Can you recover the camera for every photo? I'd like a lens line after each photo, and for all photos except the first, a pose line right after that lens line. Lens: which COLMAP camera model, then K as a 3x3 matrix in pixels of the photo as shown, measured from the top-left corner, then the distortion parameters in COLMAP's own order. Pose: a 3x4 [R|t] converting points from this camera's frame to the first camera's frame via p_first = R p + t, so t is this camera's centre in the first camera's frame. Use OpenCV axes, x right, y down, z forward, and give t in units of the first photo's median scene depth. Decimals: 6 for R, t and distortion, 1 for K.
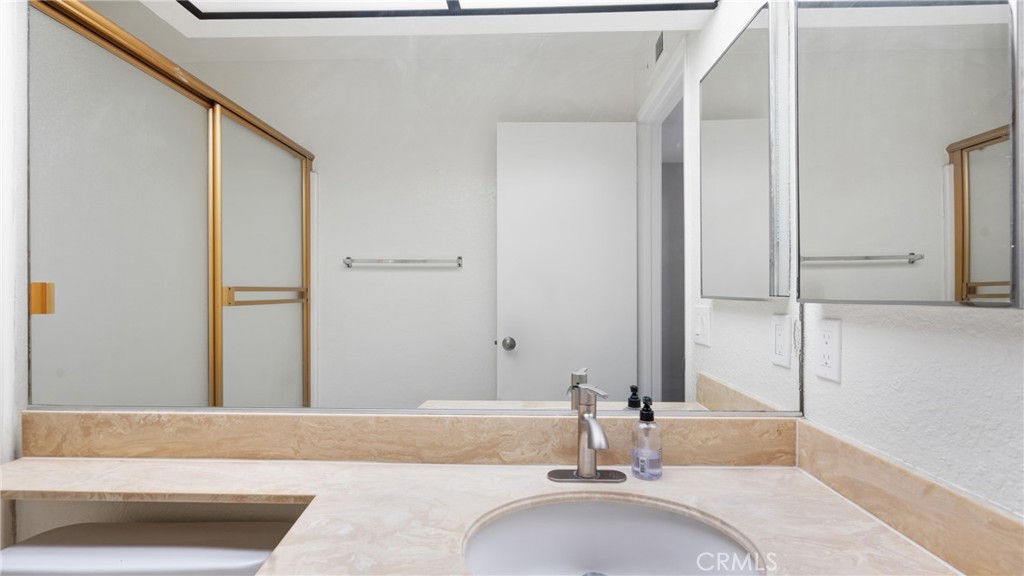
lens RADIAL K [[457.5, 0, 512.3], [0, 457.5, 289.4], [0, 0, 1]] dist [-0.006509, 0.002182]
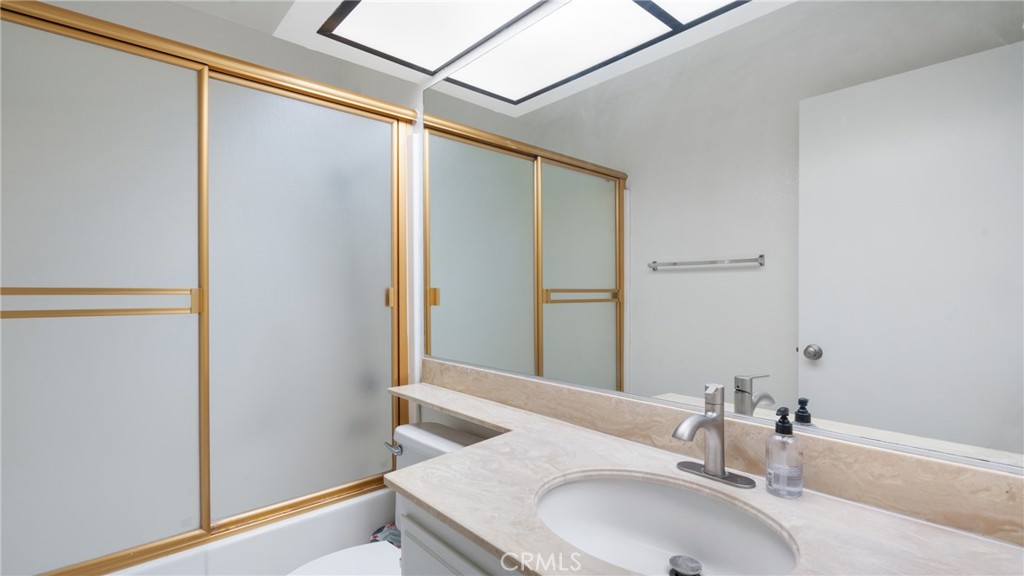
lens RADIAL K [[457.5, 0, 517.4], [0, 457.5, 293.2], [0, 0, 1]] dist [-0.006509, 0.002182]
pose [[0.697187, -0.000042, -0.716889, 0.546690], [0.004944, 0.999977, 0.004749, -0.002296], [0.716872, -0.006855, 0.697171, -0.021525]]
